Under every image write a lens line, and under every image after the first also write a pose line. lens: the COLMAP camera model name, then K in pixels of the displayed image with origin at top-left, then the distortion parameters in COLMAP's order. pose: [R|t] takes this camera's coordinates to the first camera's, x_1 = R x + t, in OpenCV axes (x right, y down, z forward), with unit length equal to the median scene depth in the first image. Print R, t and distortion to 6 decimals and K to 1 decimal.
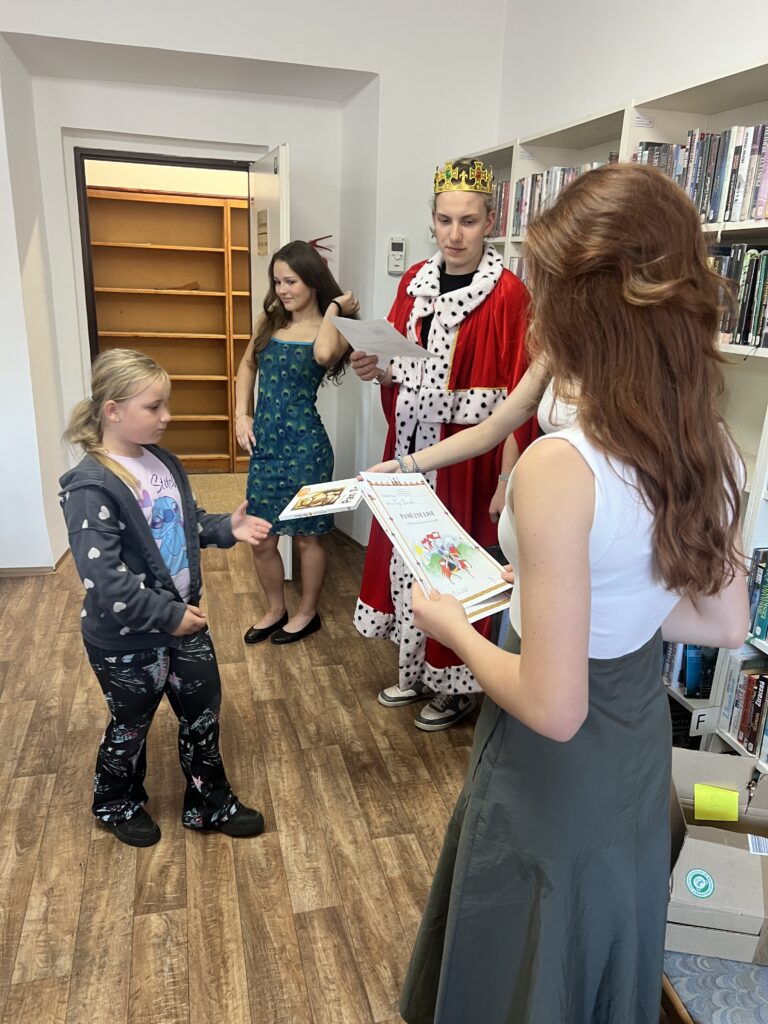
lens RADIAL K [[773.6, 0, 394.0], [0, 773.6, 521.9], [0, 0, 1]] dist [0.031941, -0.044589]
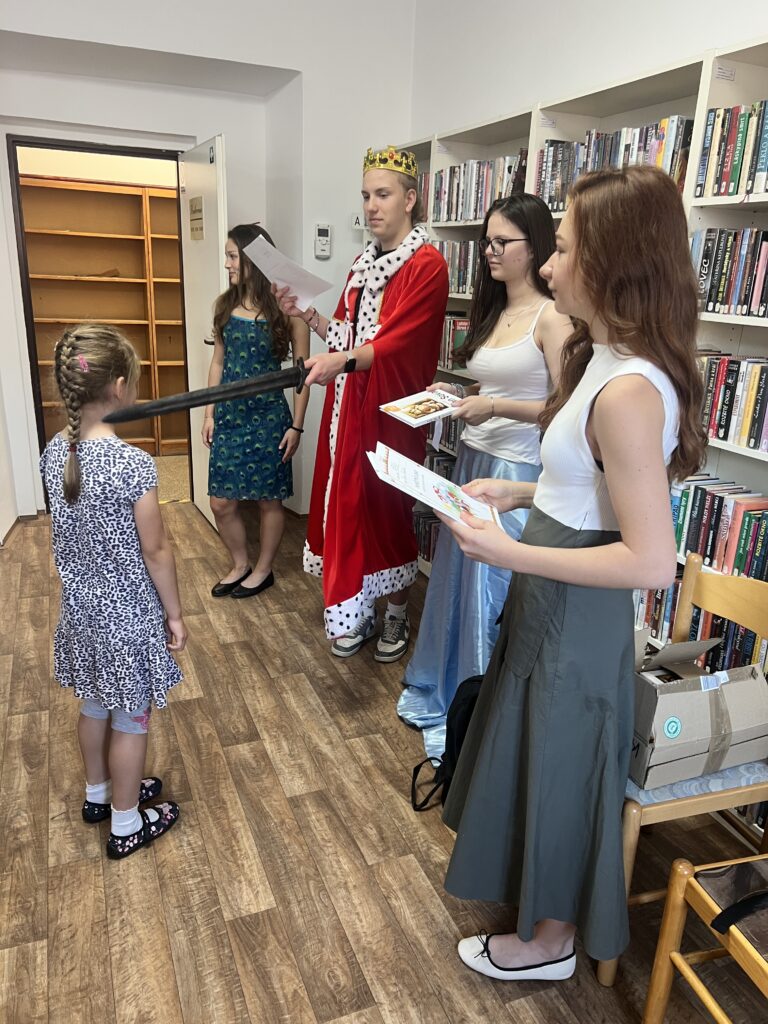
lens RADIAL K [[773.6, 0, 390.9], [0, 773.6, 521.6], [0, 0, 1]] dist [0.031941, -0.044589]
pose [[0.991989, -0.039962, 0.119840, -0.090086], [0.039239, 0.999195, 0.008381, 0.079730], [-0.120079, -0.003612, 0.992758, -0.161200]]
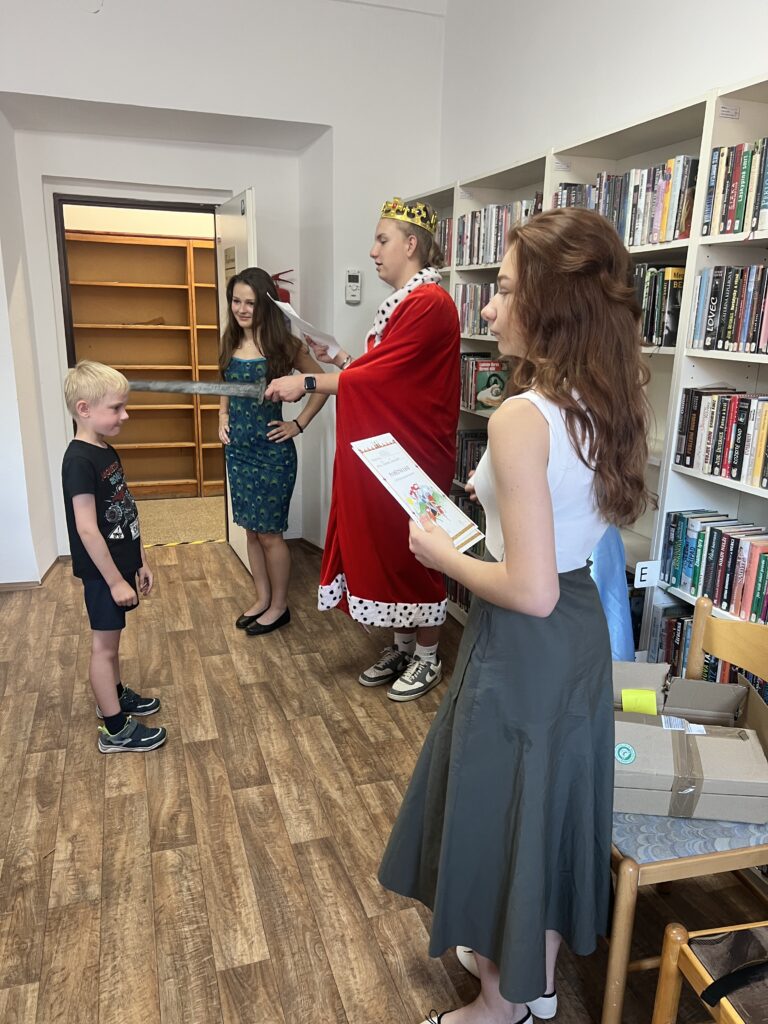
lens RADIAL K [[773.6, 0, 390.4], [0, 773.6, 520.3], [0, 0, 1]] dist [0.031941, -0.044589]
pose [[0.998002, -0.034847, 0.052699, -0.025077], [0.037316, 0.998215, -0.046622, 0.079097], [-0.050980, 0.048495, 0.997522, -0.161838]]
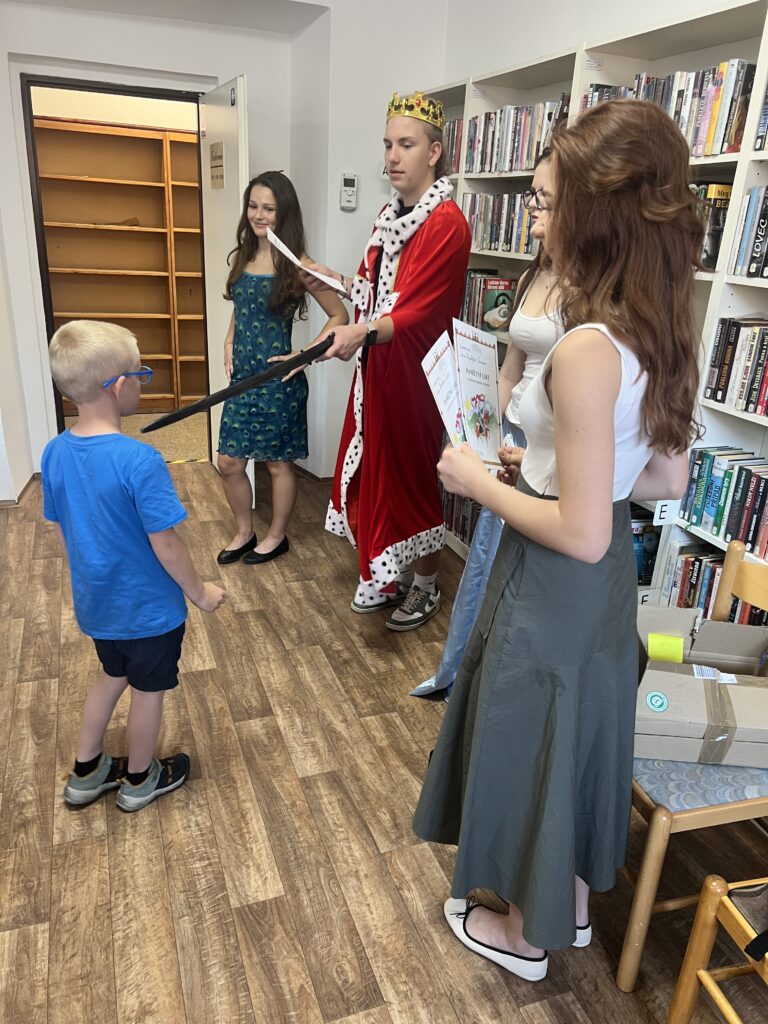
lens RADIAL K [[773.6, 0, 394.9], [0, 773.6, 521.4], [0, 0, 1]] dist [0.031941, -0.044589]
pose [[0.995180, -0.022230, 0.095516, -0.082742], [0.016278, 0.997903, 0.062649, 0.057471], [-0.096708, -0.060793, 0.993454, -0.106289]]
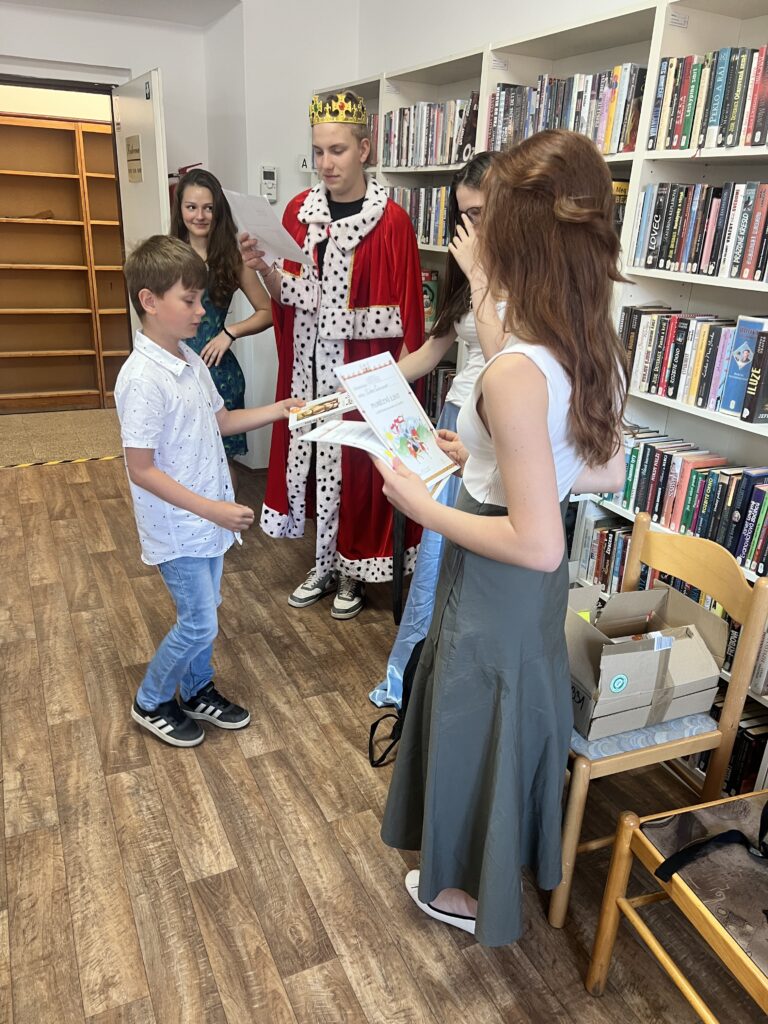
lens RADIAL K [[773.6, 0, 394.8], [0, 773.6, 523.0], [0, 0, 1]] dist [0.031941, -0.044589]
pose [[0.981979, -0.066024, 0.177084, -0.085363], [0.051996, 0.995215, 0.082723, 0.058508], [-0.181698, -0.072024, 0.980713, -0.155600]]
